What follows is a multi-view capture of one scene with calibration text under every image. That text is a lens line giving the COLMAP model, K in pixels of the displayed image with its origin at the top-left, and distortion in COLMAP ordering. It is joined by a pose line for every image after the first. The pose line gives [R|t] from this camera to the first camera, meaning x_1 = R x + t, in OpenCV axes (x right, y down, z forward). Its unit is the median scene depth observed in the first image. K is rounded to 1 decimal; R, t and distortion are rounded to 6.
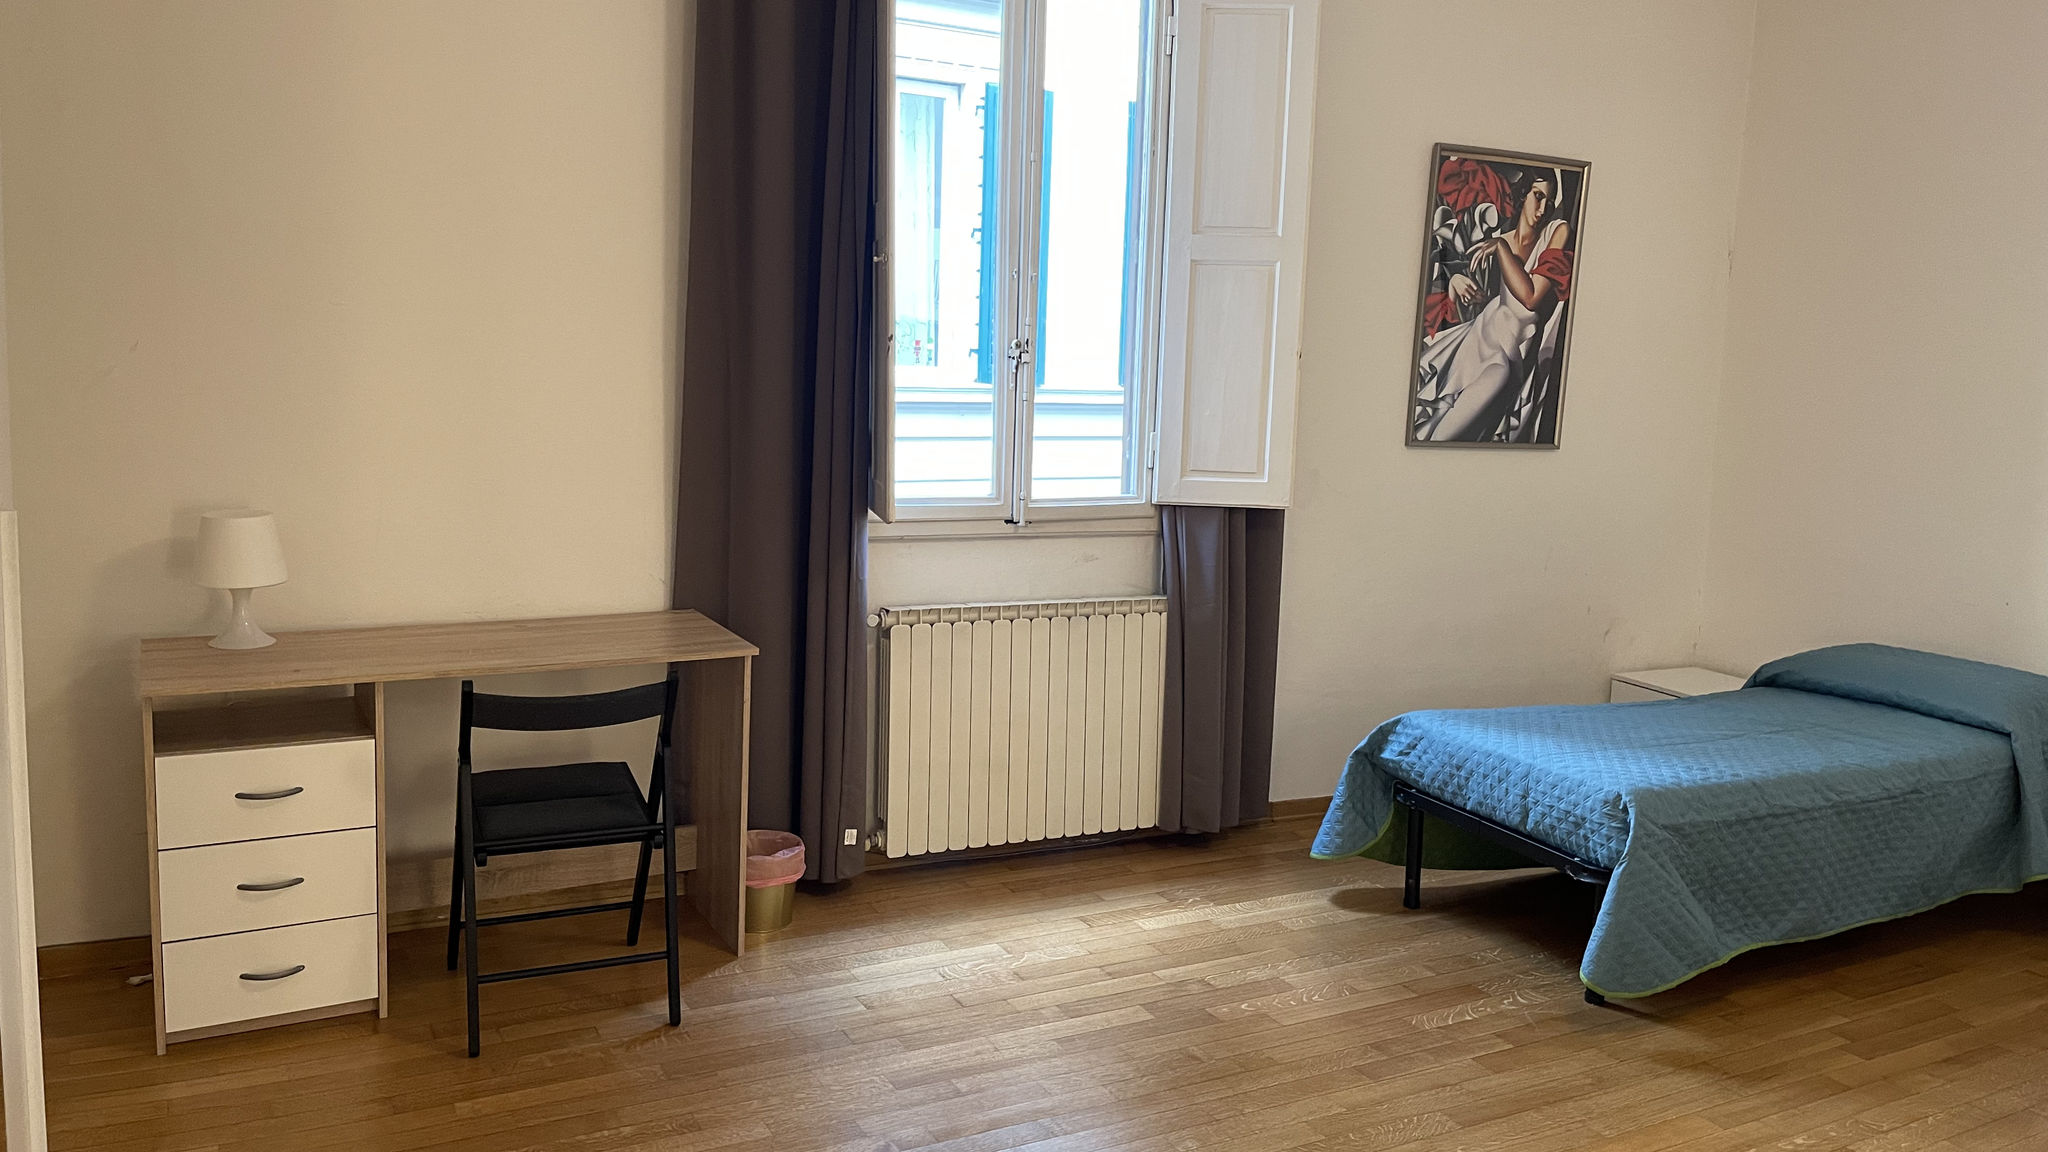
lens RADIAL K [[1537.6, 0, 1006.7], [0, 1537.6, 560.8], [0, 0, 1]] dist [0.064339, -0.084216]
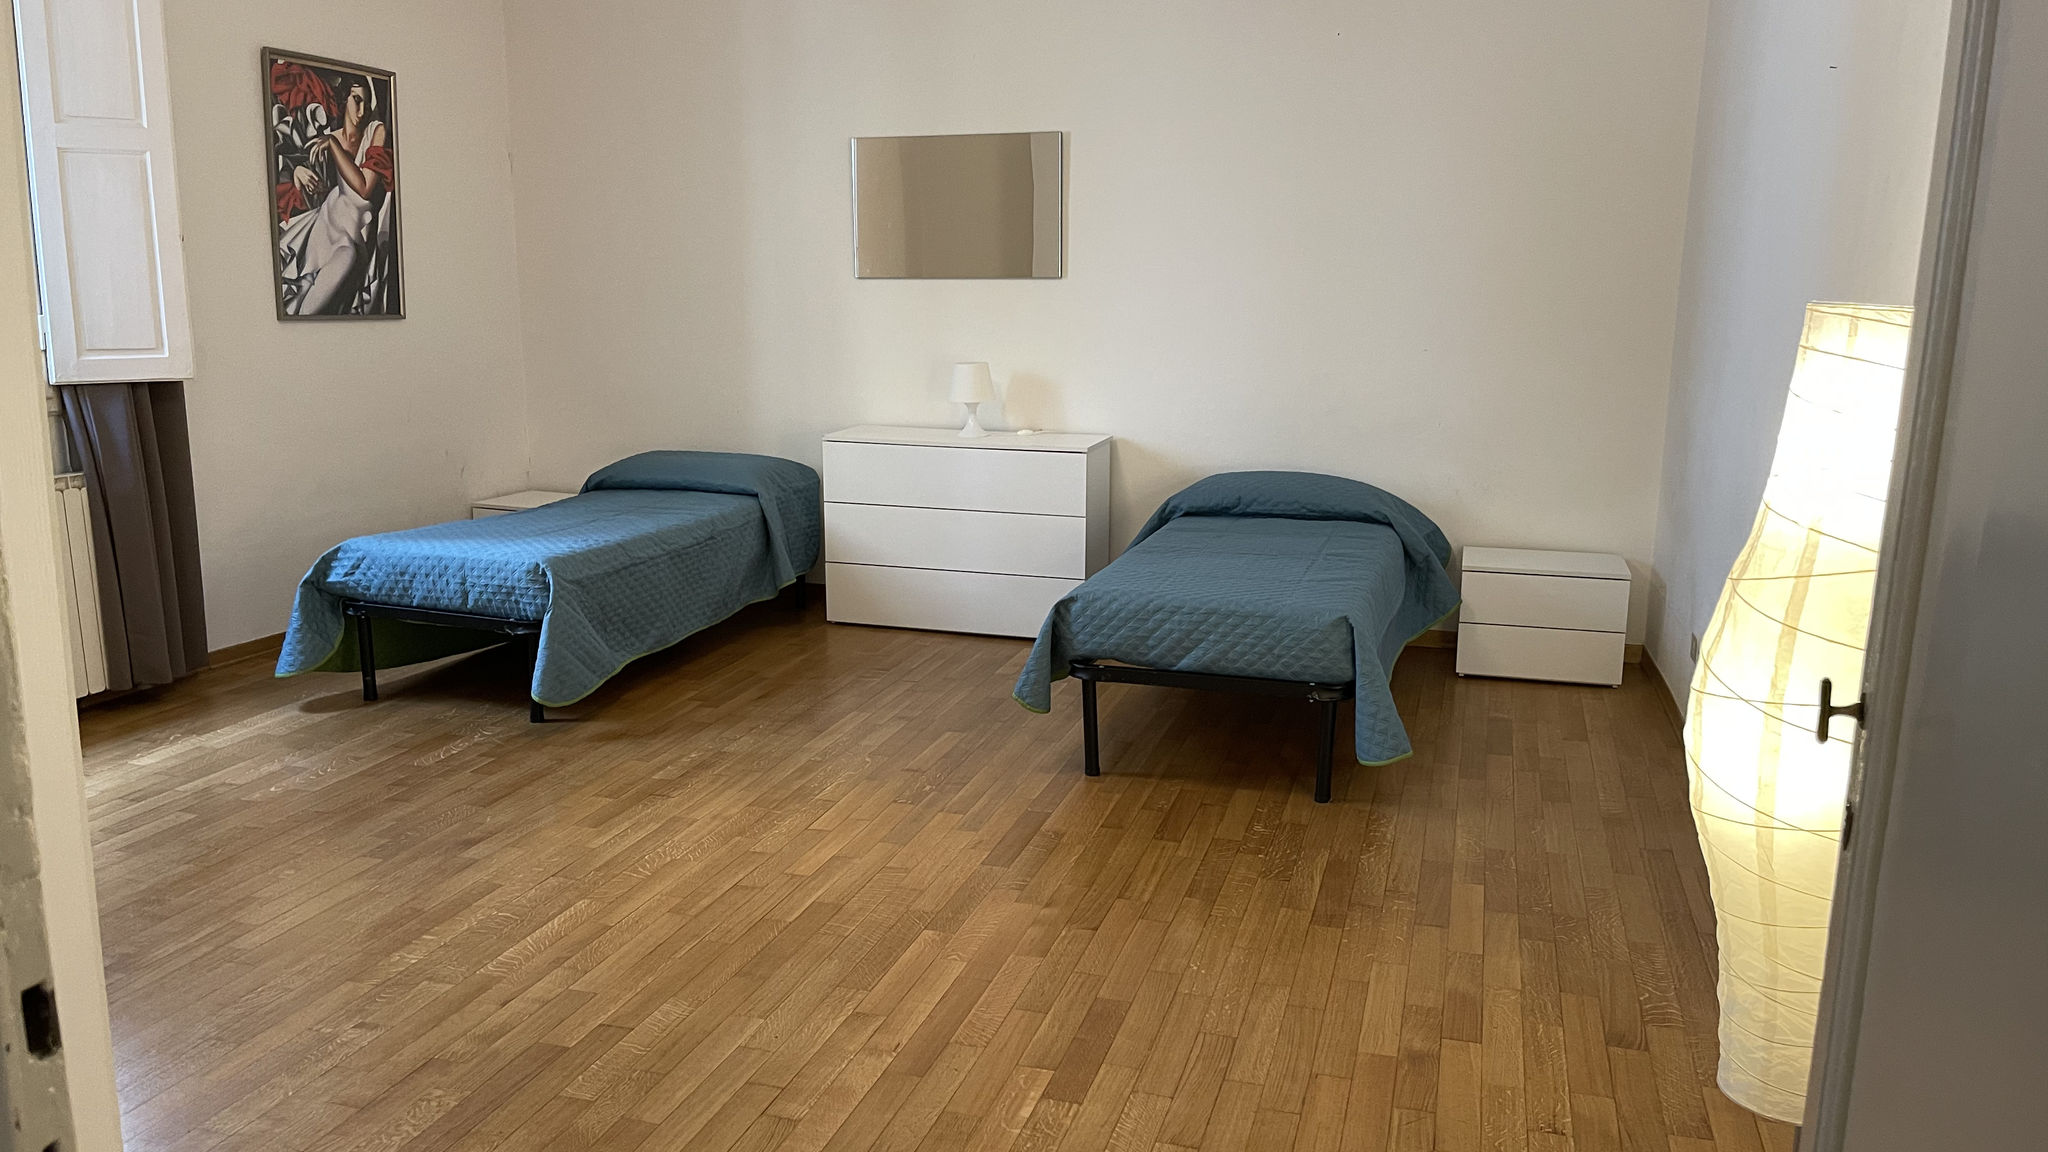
lens RADIAL K [[1537.6, 0, 1015.2], [0, 1537.6, 569.9], [0, 0, 1]] dist [0.064339, -0.084216]
pose [[0.701839, -0.158876, 0.694392, -0.216947], [0.105349, 0.987241, 0.119402, 0.032120], [-0.704502, -0.010648, 0.709622, -0.221529]]
